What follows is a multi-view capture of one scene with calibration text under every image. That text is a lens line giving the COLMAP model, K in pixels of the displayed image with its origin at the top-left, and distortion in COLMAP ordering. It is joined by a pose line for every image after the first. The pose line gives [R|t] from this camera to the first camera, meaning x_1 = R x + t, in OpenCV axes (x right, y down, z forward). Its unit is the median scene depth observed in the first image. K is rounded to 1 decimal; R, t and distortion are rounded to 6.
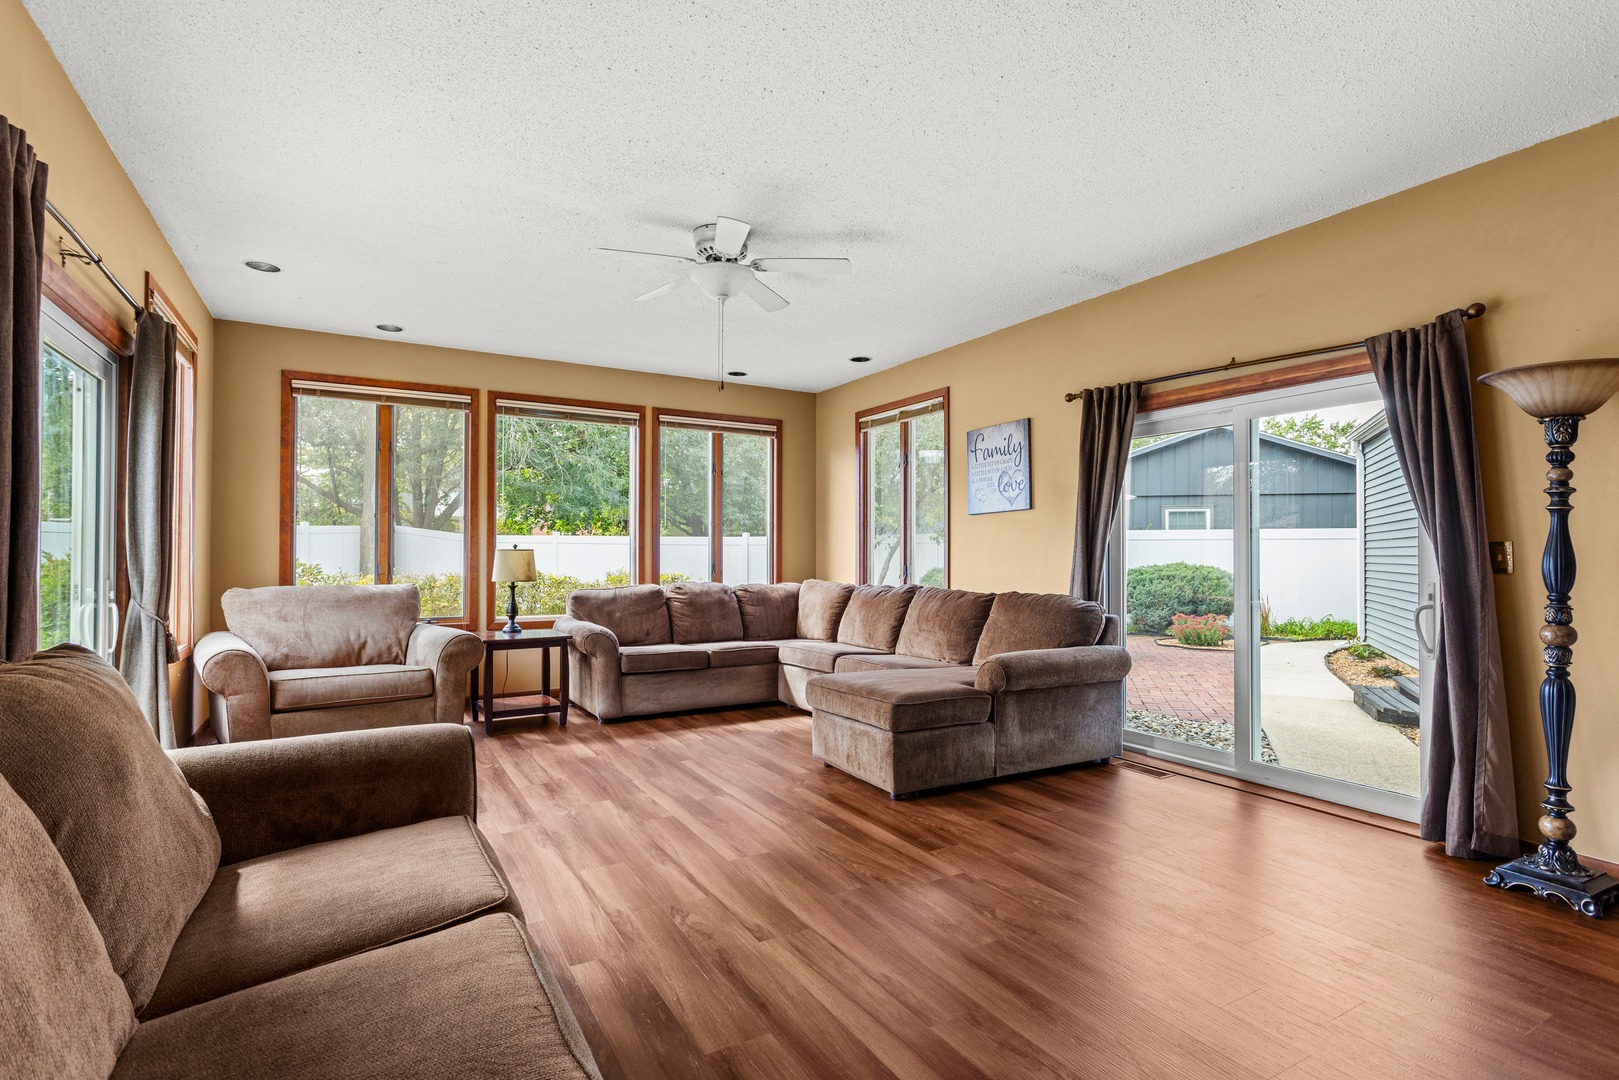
lens RADIAL K [[781.7, 0, 795.8], [0, 781.7, 549.6], [0, 0, 1]] dist [-0.000074, 0.002799]
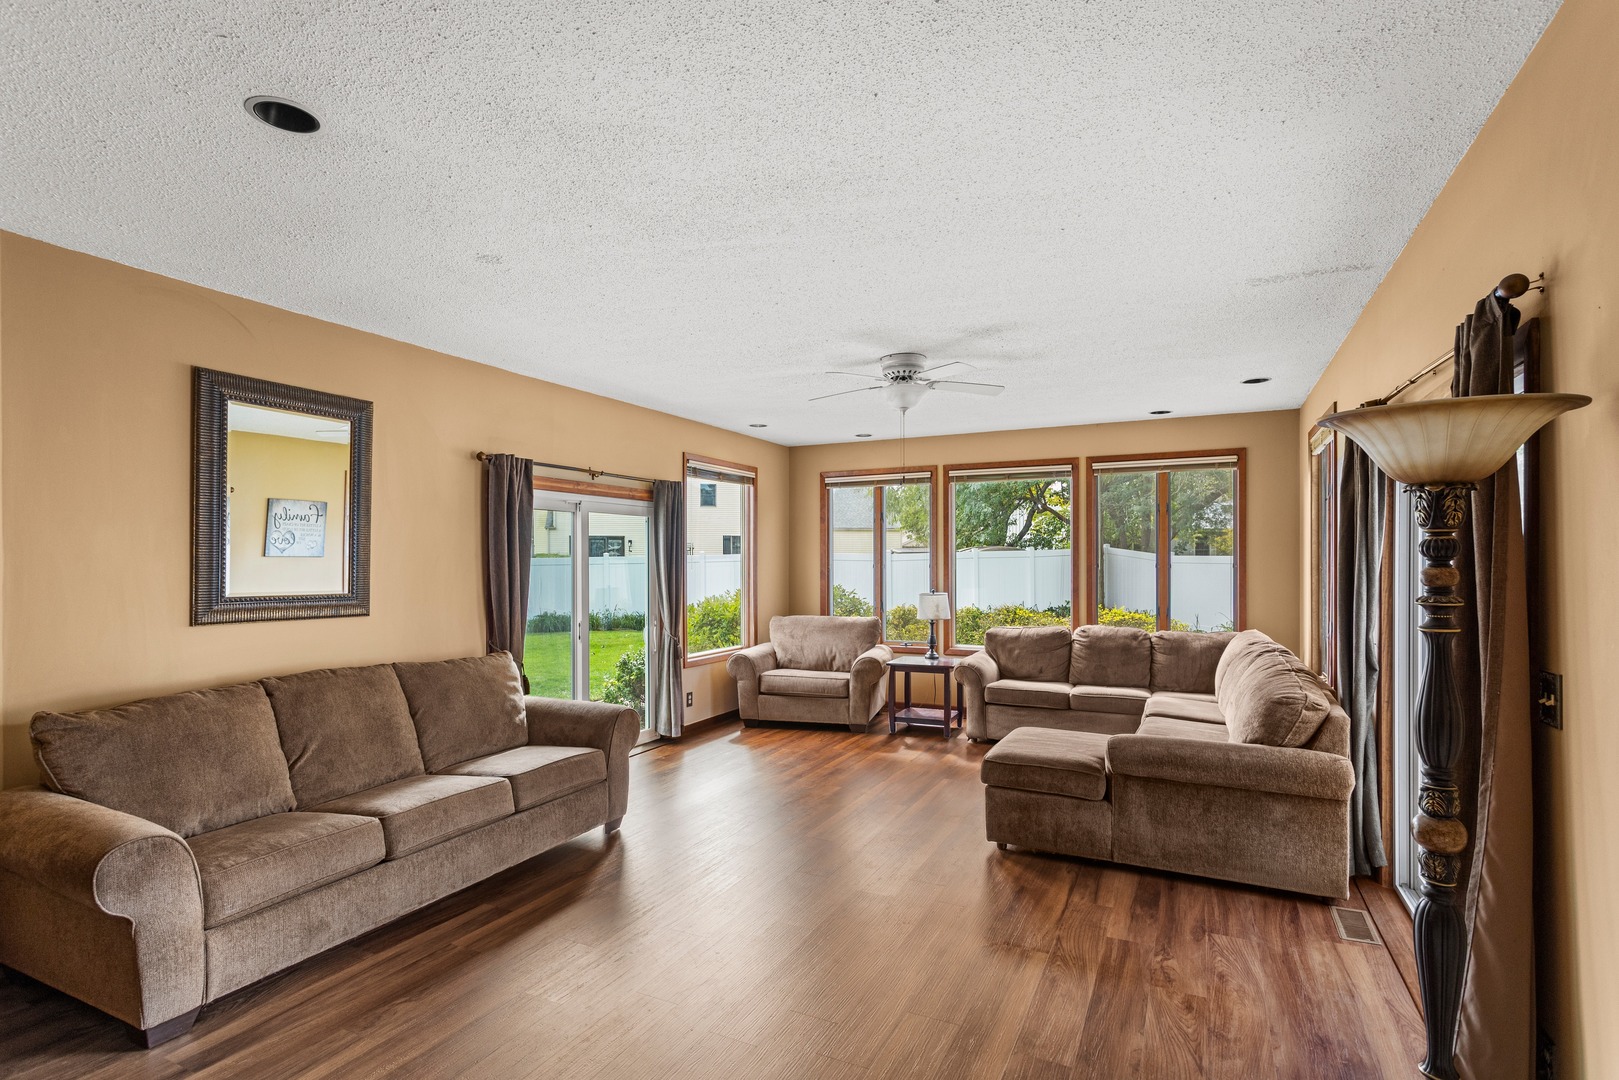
lens RADIAL K [[781.7, 0, 802.4], [0, 781.7, 572.8], [0, 0, 1]] dist [-0.000074, 0.002799]
pose [[0.557265, 0.004789, -0.830321, 0.826634], [0.011129, 0.999850, 0.013235, -0.076624], [0.830260, -0.016616, 0.557129, 0.159672]]
